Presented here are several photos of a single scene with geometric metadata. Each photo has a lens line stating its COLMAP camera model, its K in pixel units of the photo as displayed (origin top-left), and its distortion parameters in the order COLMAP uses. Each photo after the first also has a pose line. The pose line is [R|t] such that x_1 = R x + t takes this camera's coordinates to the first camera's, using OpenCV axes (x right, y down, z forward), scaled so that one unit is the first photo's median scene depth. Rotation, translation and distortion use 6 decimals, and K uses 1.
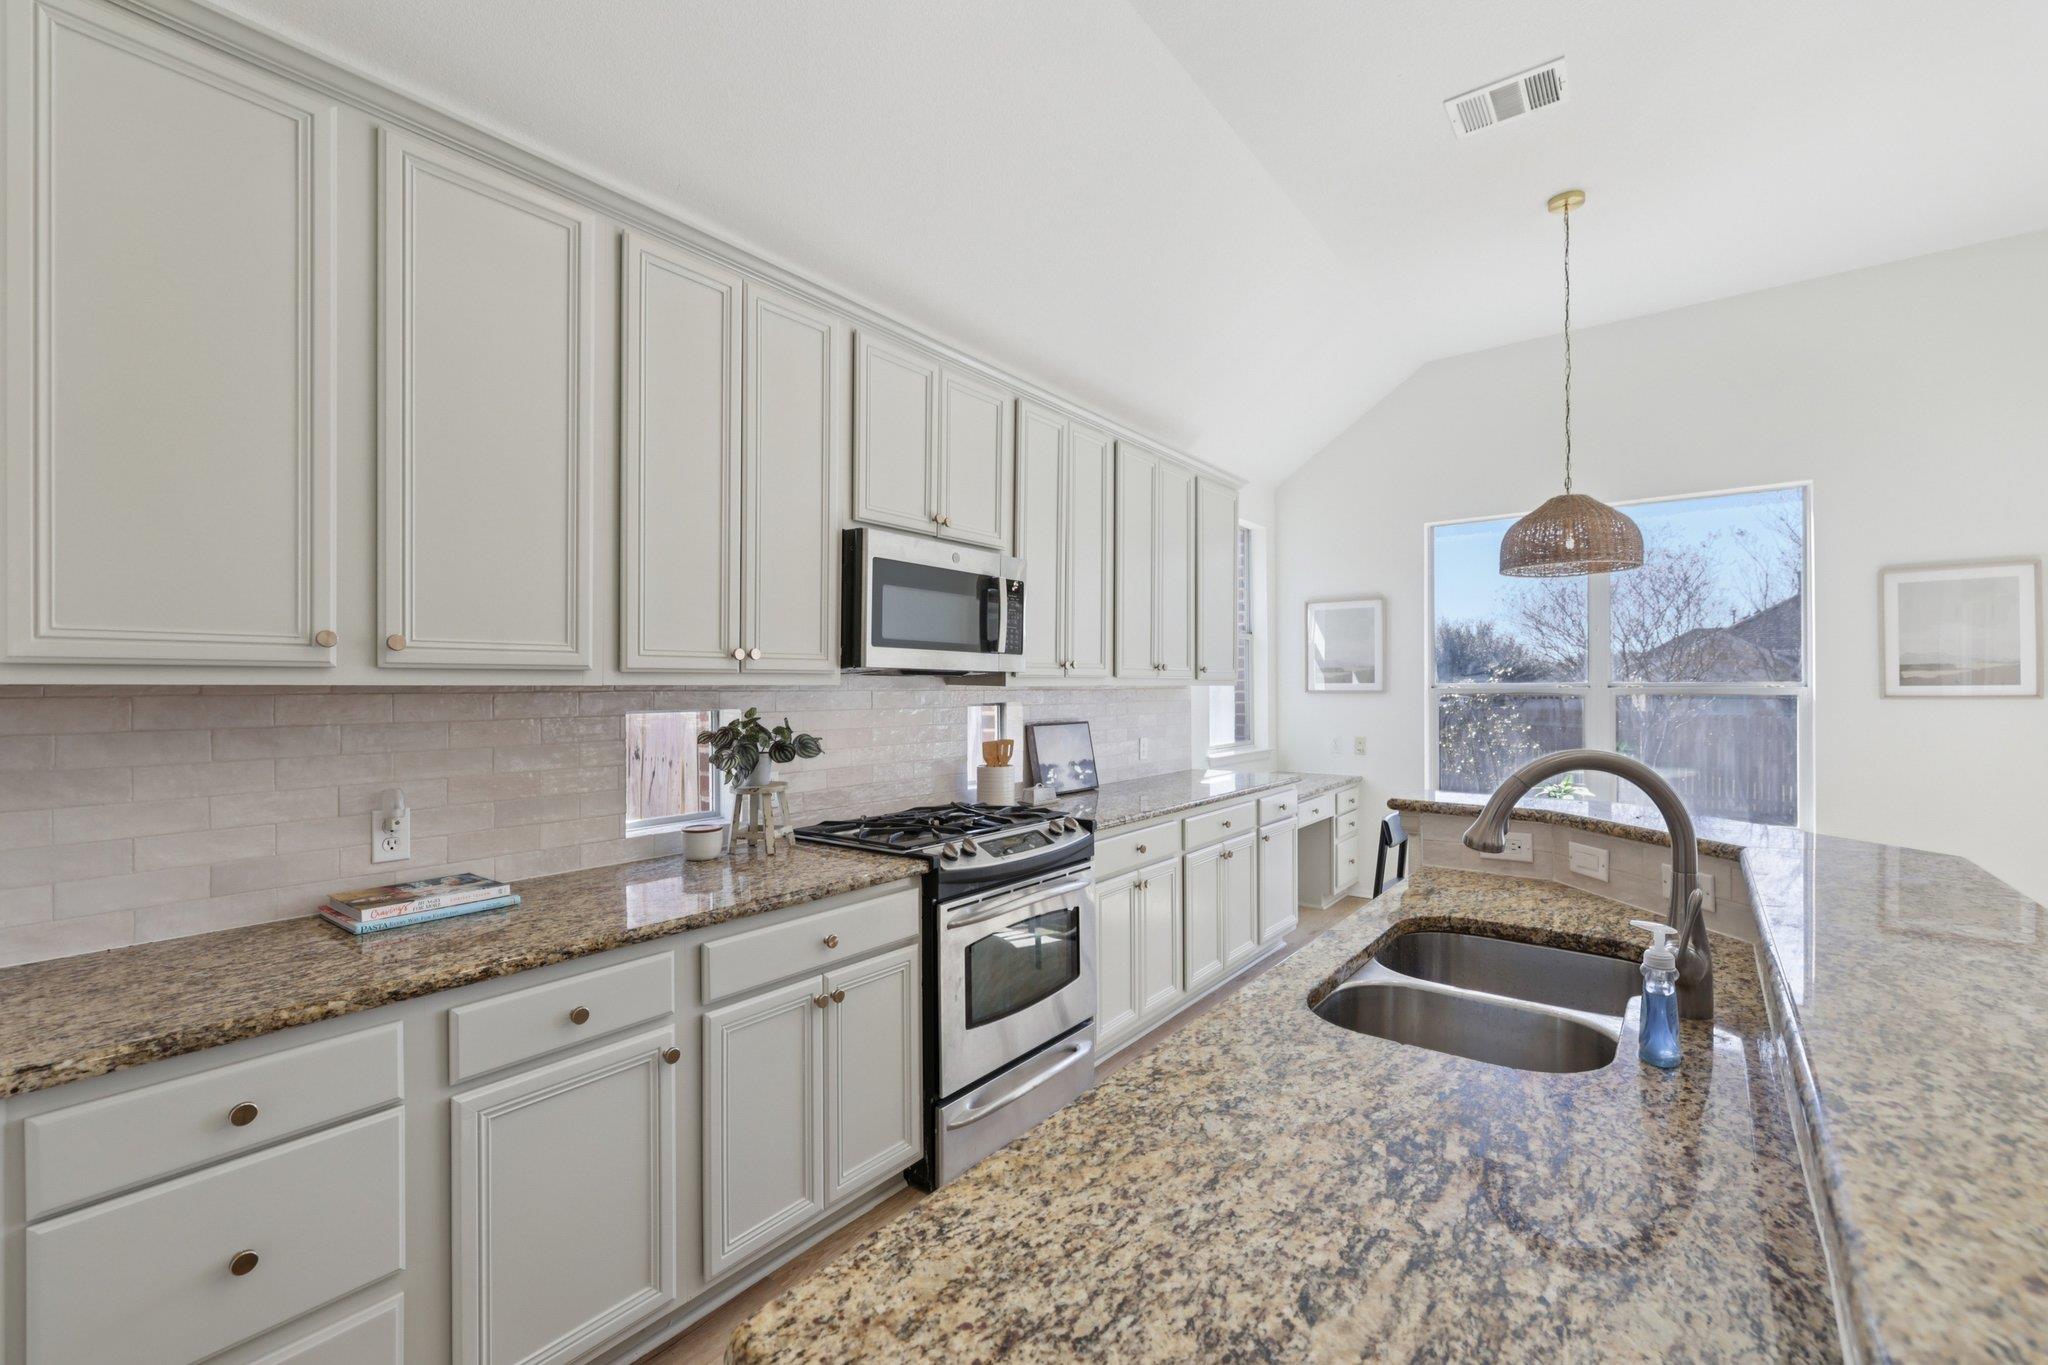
lens RADIAL K [[862.8, 0, 1023.8], [0, 862.8, 686.9], [0, 0, 1]] dist [-0.001655, 0.000428]
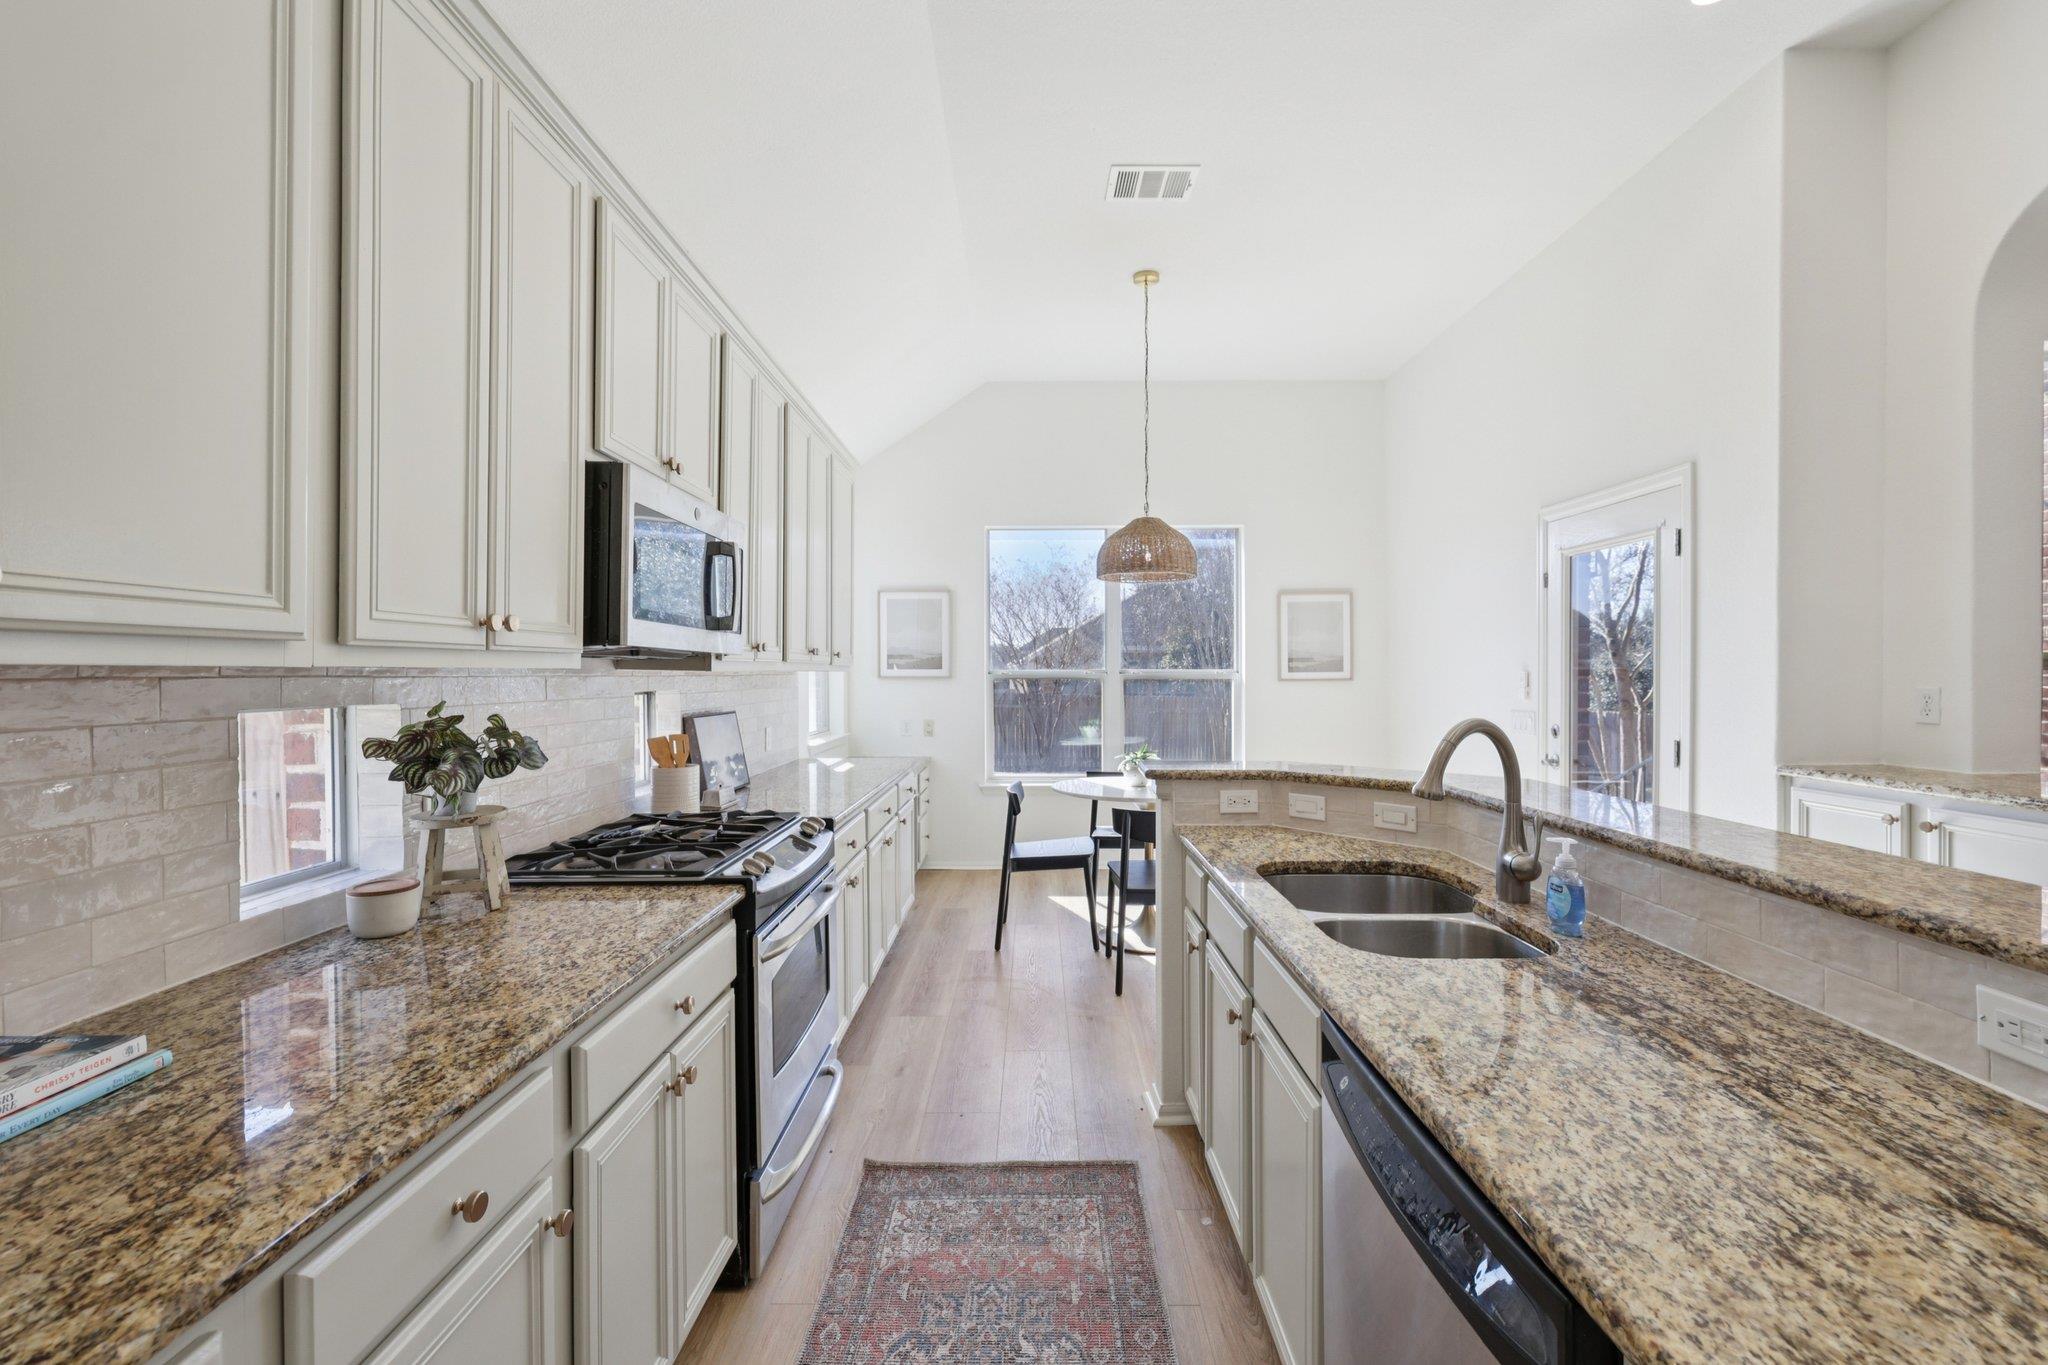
lens RADIAL K [[862.8, 0, 1025.7], [0, 862.8, 676.2], [0, 0, 1]] dist [-0.001655, 0.000428]
pose [[0.795590, -0.001169, 0.605835, -0.361510], [-0.000883, 0.999995, 0.003090, 0.001940], [-0.605835, -0.002994, 0.795585, 0.175693]]
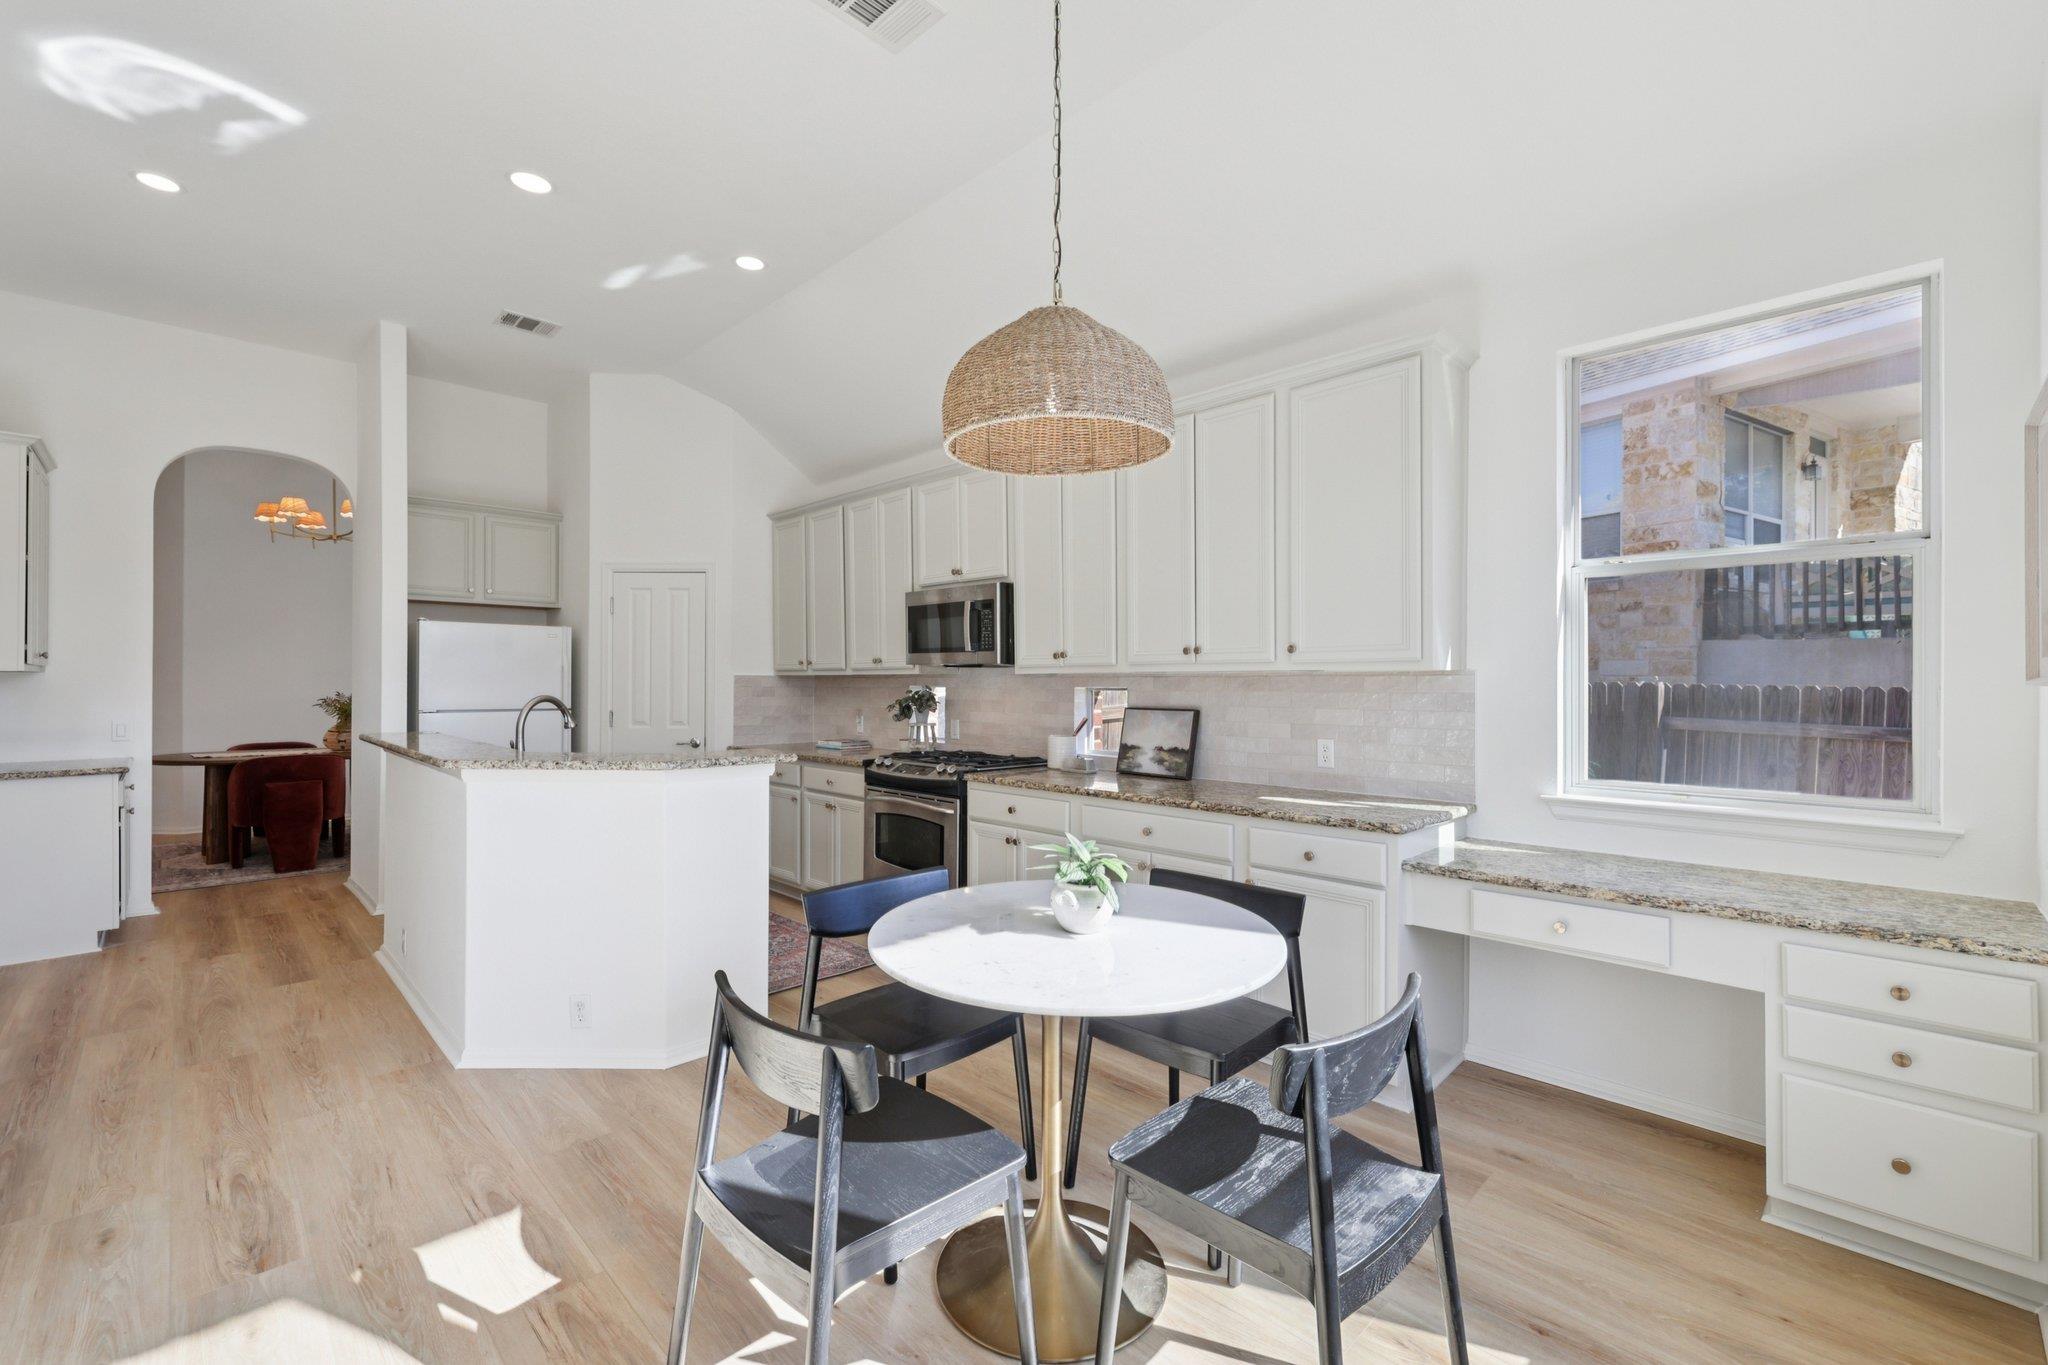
lens RADIAL K [[862.8, 0, 1034.0], [0, 862.8, 677.2], [0, 0, 1]] dist [-0.001655, 0.000428]
pose [[-0.112560, 0.001887, -0.993643, 1.679580], [0.001799, 0.999997, 0.001695, 0.002149], [0.993643, -0.001597, -0.112563, 1.483091]]
